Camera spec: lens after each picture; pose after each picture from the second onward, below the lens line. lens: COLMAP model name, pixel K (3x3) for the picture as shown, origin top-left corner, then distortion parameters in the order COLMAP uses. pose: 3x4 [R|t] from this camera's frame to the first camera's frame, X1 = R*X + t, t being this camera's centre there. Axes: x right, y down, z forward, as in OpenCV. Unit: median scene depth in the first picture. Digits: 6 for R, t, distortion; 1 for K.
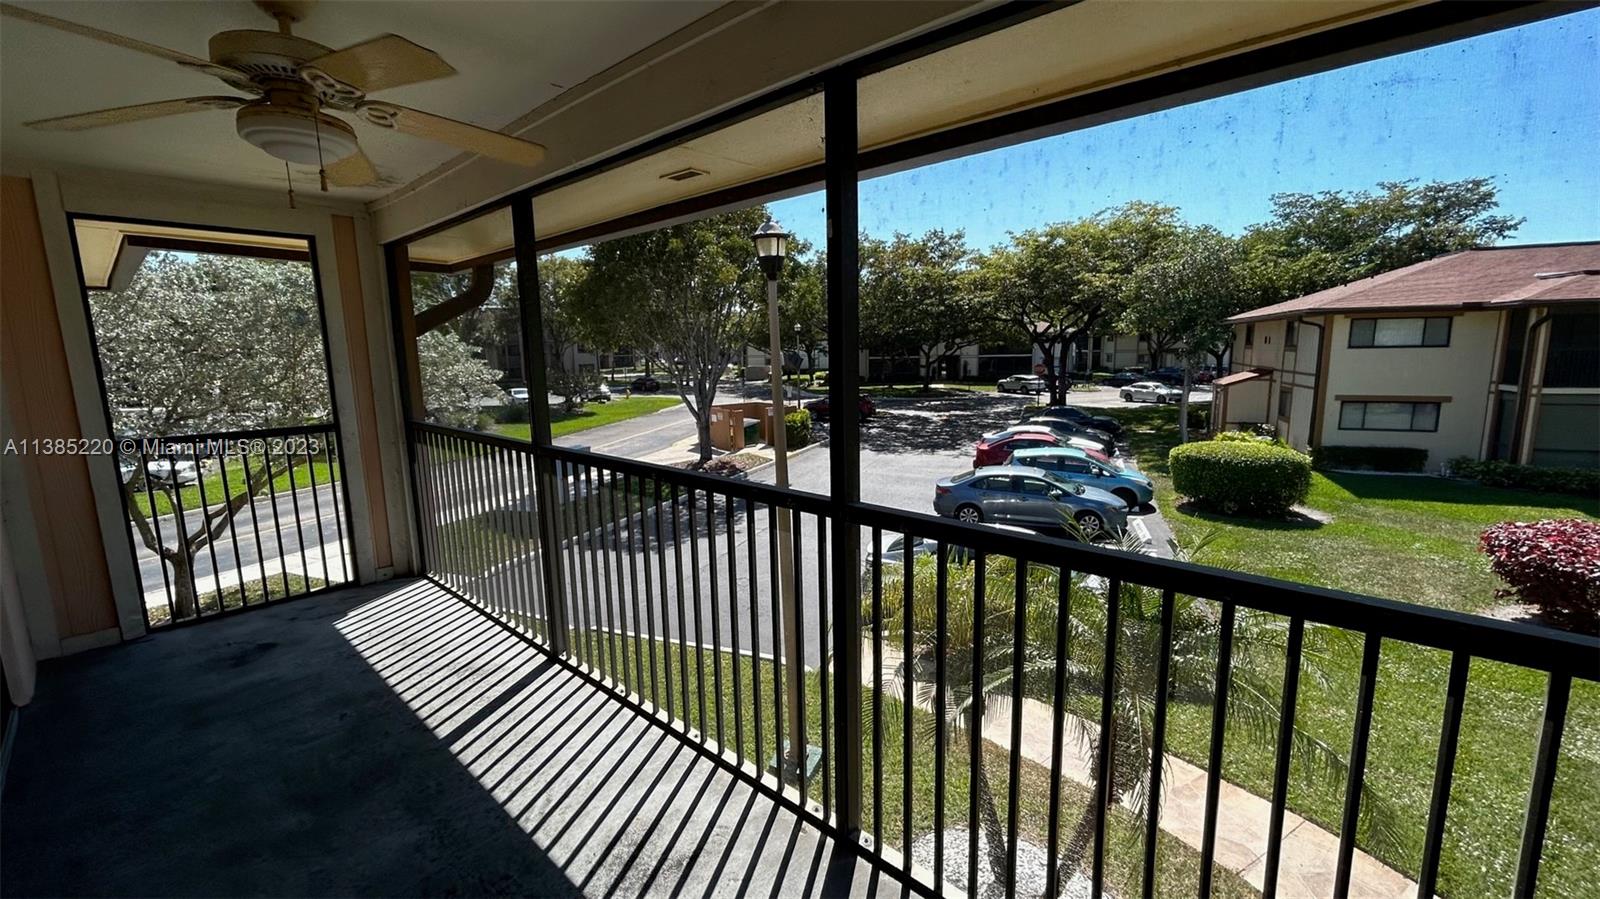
lens RADIAL K [[649.7, 0, 794.8], [0, 649.7, 450.9], [0, 0, 1]] dist [-0.002713, -0.000121]
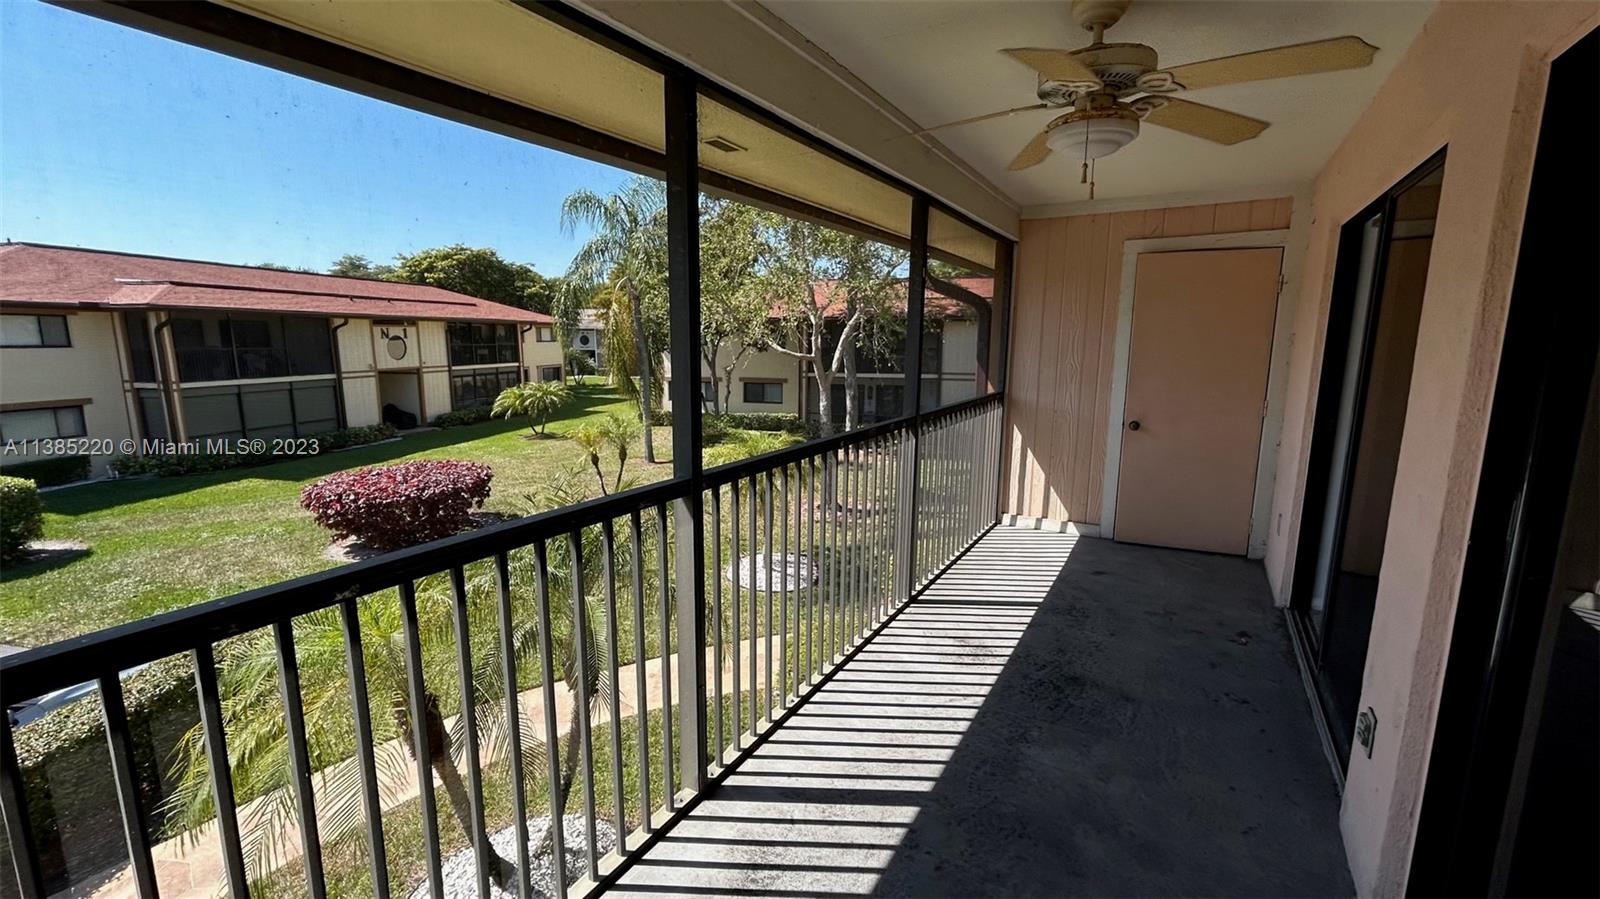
lens RADIAL K [[649.7, 0, 798.1], [0, 649.7, 447.1], [0, 0, 1]] dist [-0.002713, -0.000121]
pose [[-0.199847, -0.144873, 0.969058, -0.178150], [0.154056, 0.972062, 0.177093, -0.023869], [-0.967640, 0.184681, -0.171945, 0.172805]]
